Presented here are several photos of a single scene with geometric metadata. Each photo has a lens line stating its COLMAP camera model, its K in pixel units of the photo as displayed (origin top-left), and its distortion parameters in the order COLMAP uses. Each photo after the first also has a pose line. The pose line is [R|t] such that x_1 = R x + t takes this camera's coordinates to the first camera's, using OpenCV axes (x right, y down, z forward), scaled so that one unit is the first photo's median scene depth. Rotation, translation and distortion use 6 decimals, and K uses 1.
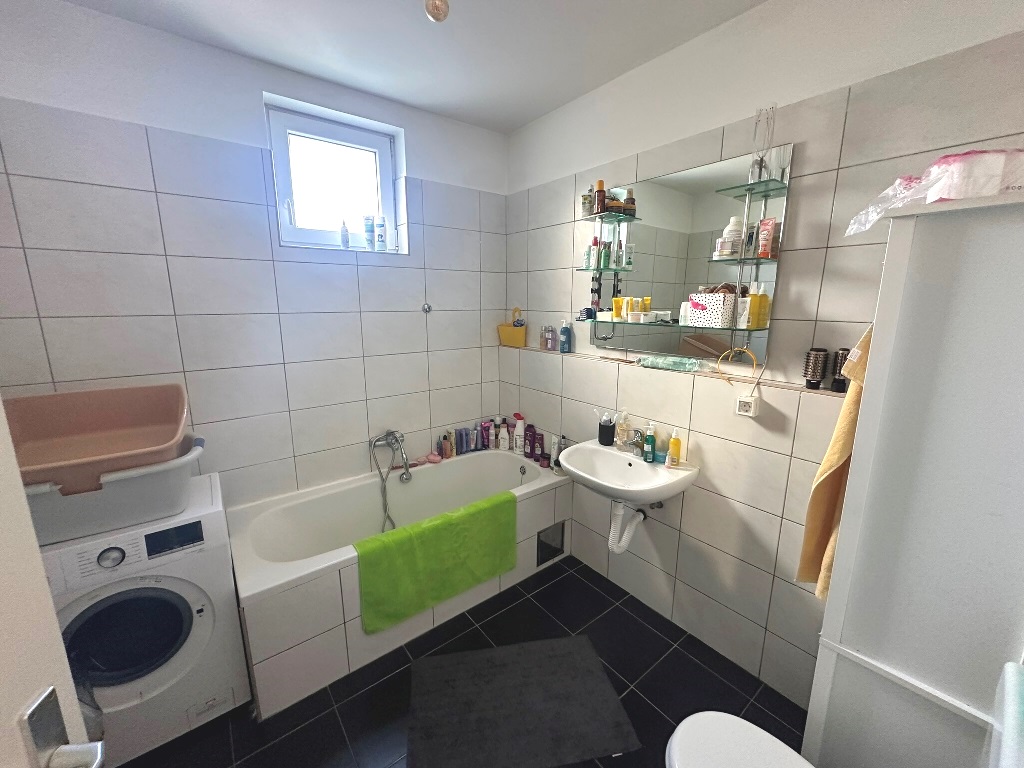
lens RADIAL K [[408.1, 0, 510.7], [0, 408.1, 380.1], [0, 0, 1]] dist [-0.008219, 0.000642]
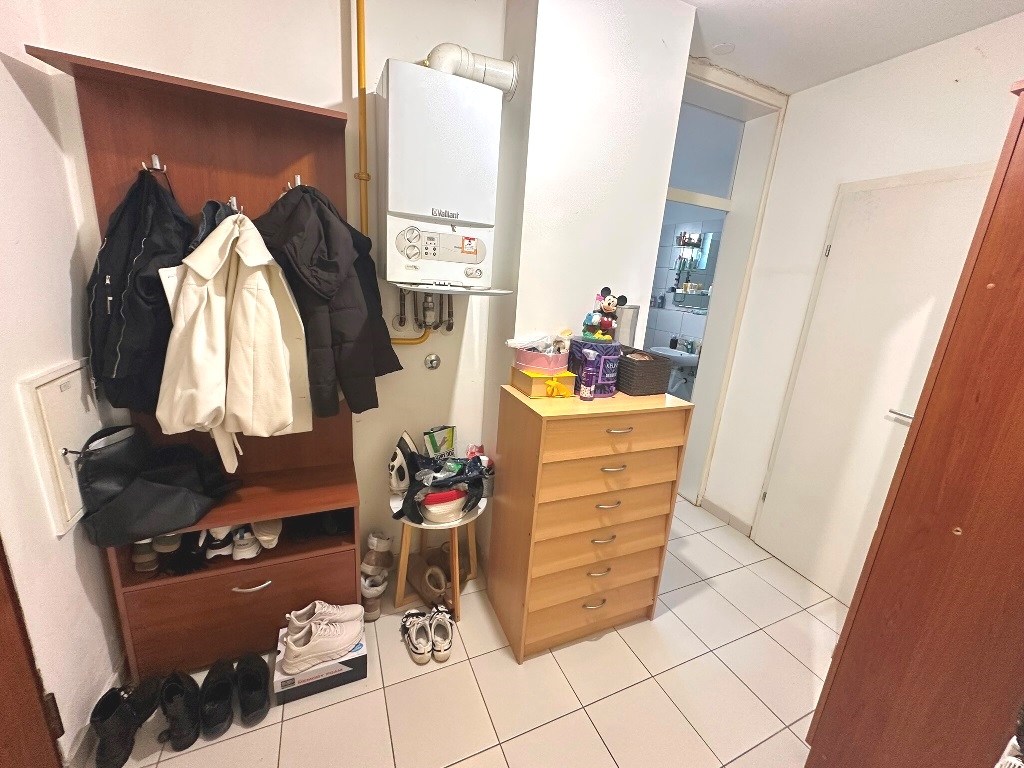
lens RADIAL K [[408.1, 0, 512.1], [0, 408.1, 381.9], [0, 0, 1]] dist [-0.008219, 0.000642]
pose [[0.968428, 0.126607, -0.214750, -0.122303], [-0.116240, 0.991390, 0.060292, 0.316486], [0.220534, -0.033426, 0.974806, -1.432256]]
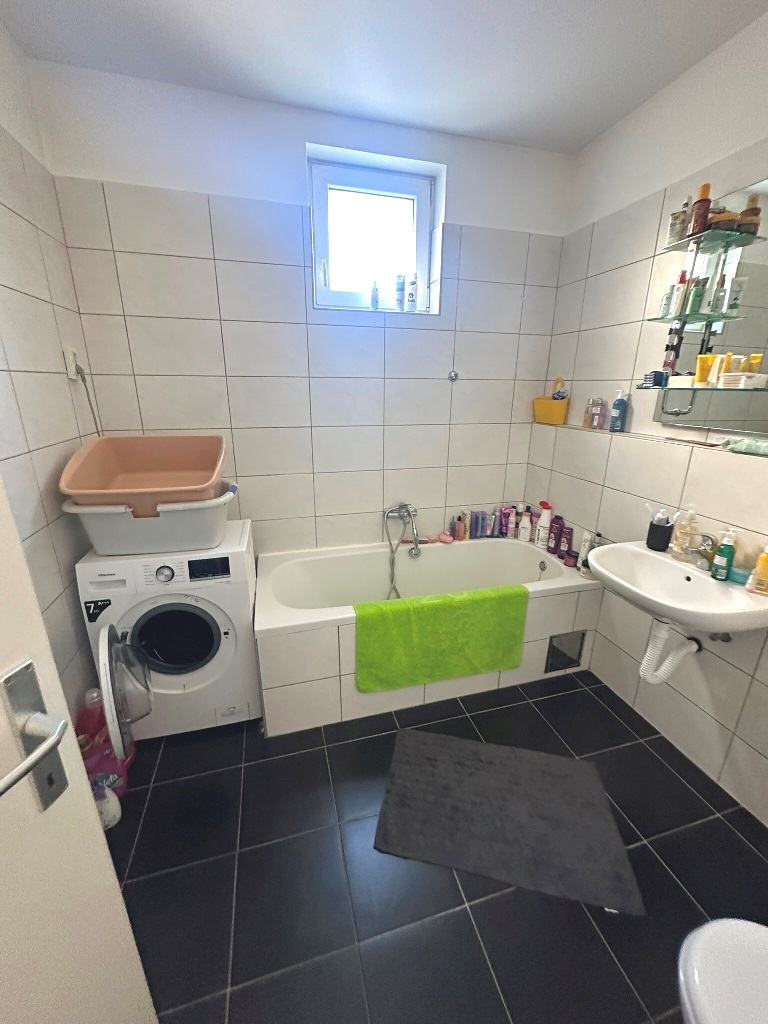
lens RADIAL K [[408.1, 0, 384.7], [0, 408.1, 511.0], [0, 0, 1]] dist [-0.008219, 0.000642]
pose [[0.924936, 0.119307, -0.360914, 0.023181], [-0.081598, 0.989652, 0.118030, 0.035231], [0.371261, -0.079721, 0.925100, 0.084582]]
